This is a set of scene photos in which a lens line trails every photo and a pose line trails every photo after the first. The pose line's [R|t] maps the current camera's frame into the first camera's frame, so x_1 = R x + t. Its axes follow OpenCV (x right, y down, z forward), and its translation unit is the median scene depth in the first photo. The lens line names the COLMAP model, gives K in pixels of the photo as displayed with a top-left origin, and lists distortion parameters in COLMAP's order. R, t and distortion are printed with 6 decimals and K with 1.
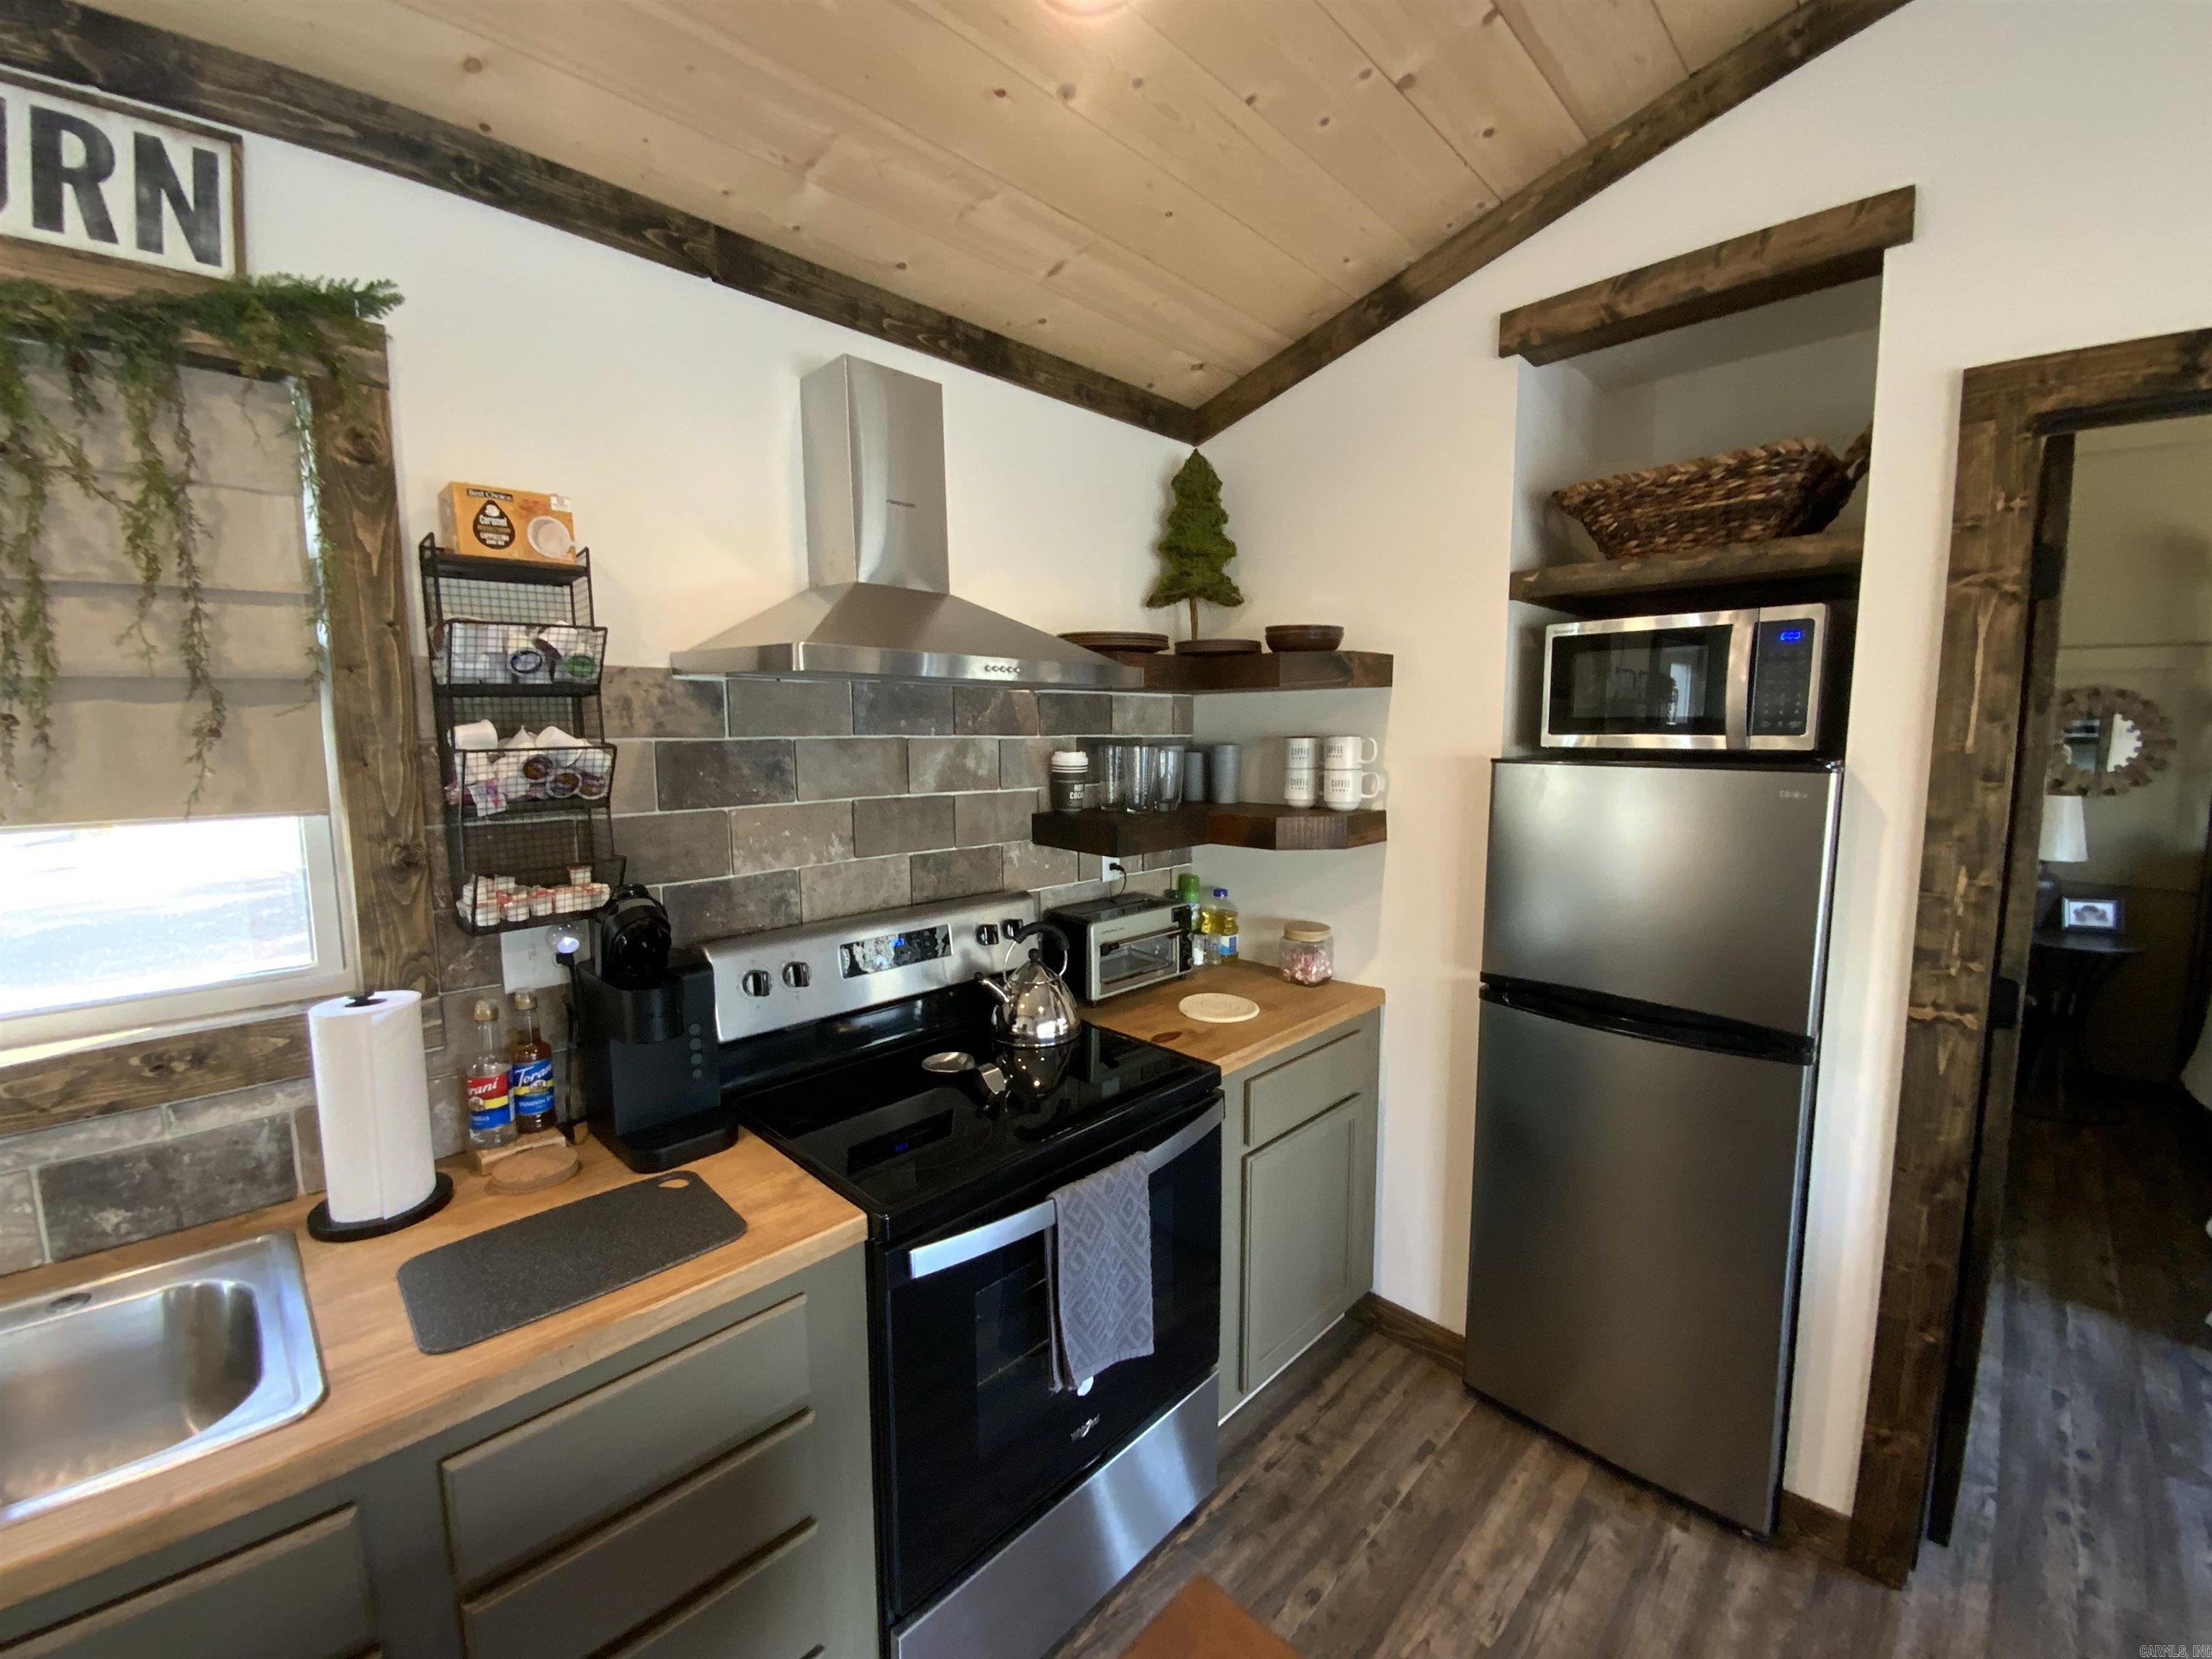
lens RADIAL K [[878.9, 0, 1115.0], [0, 878.9, 815.5], [0, 0, 1]] dist [-0.001387, -0.010201]
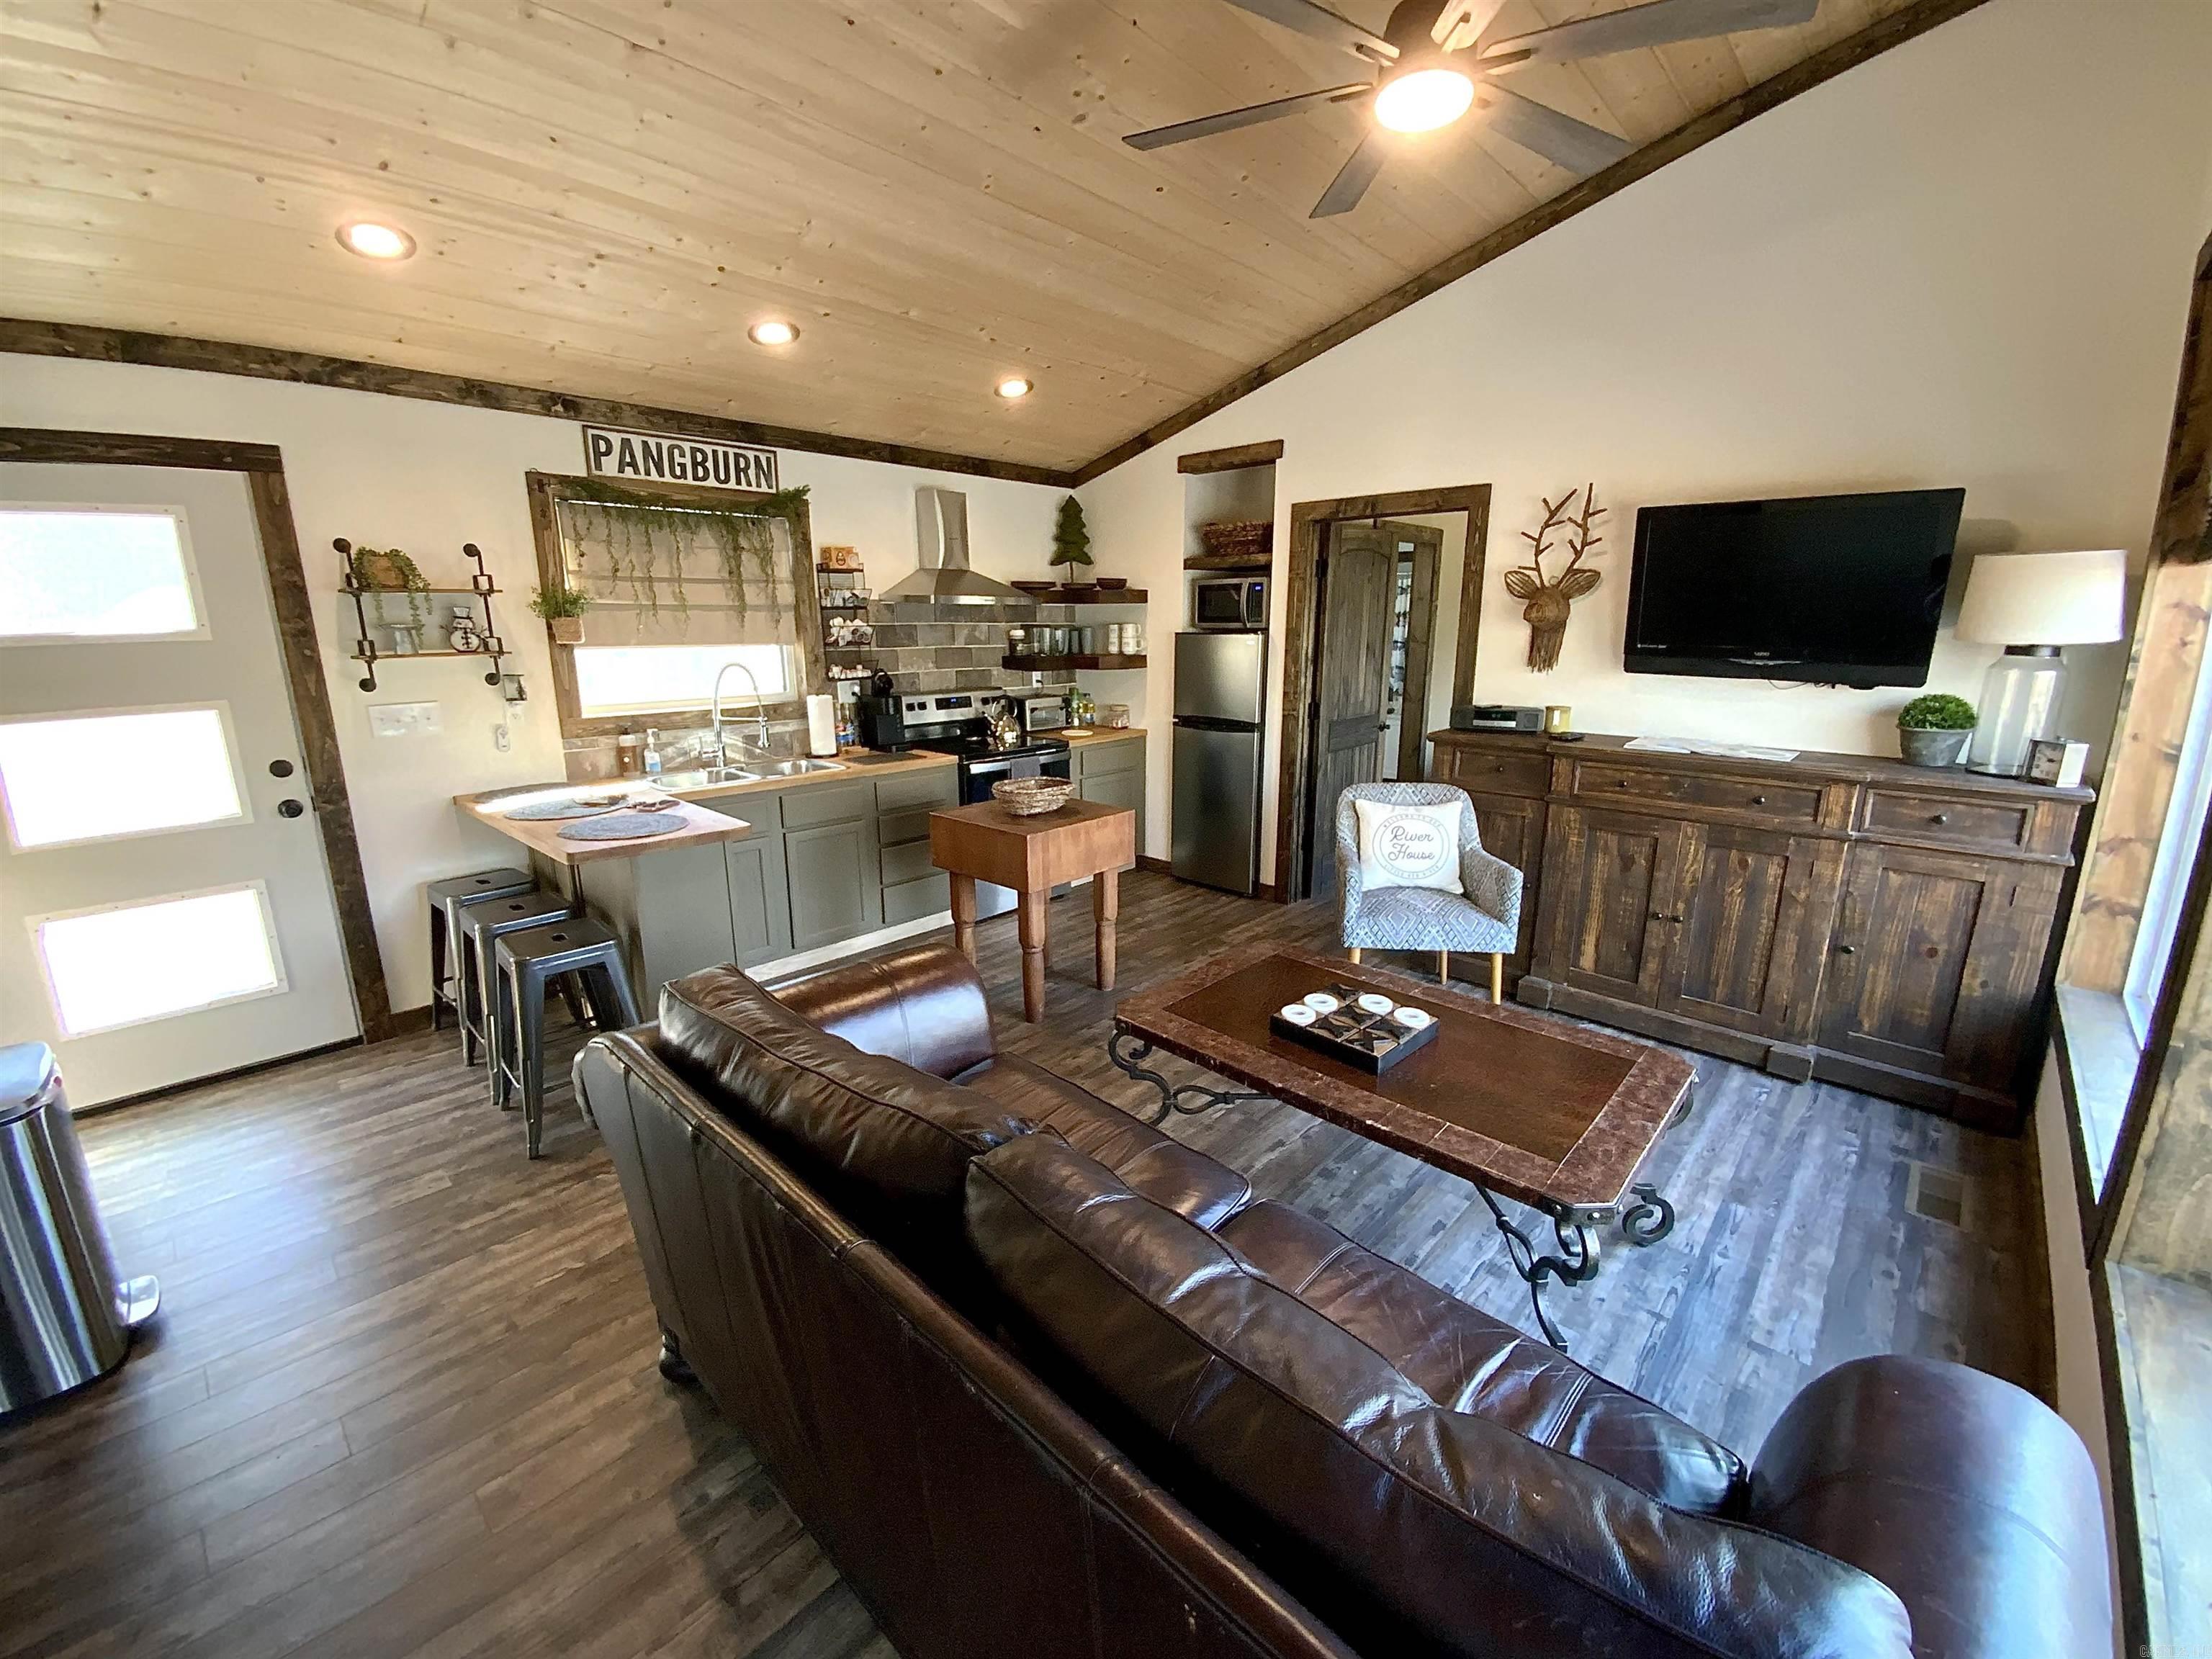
lens RADIAL K [[897.8, 0, 1117.2], [0, 897.8, 826.3], [0, 0, 1]] dist [0.033620, -0.025591]
pose [[0.999632, -0.006429, 0.026346, 0.176369], [0.003048, 0.991974, 0.126406, 0.171683], [-0.026947, -0.126279, 0.991629, -1.740718]]
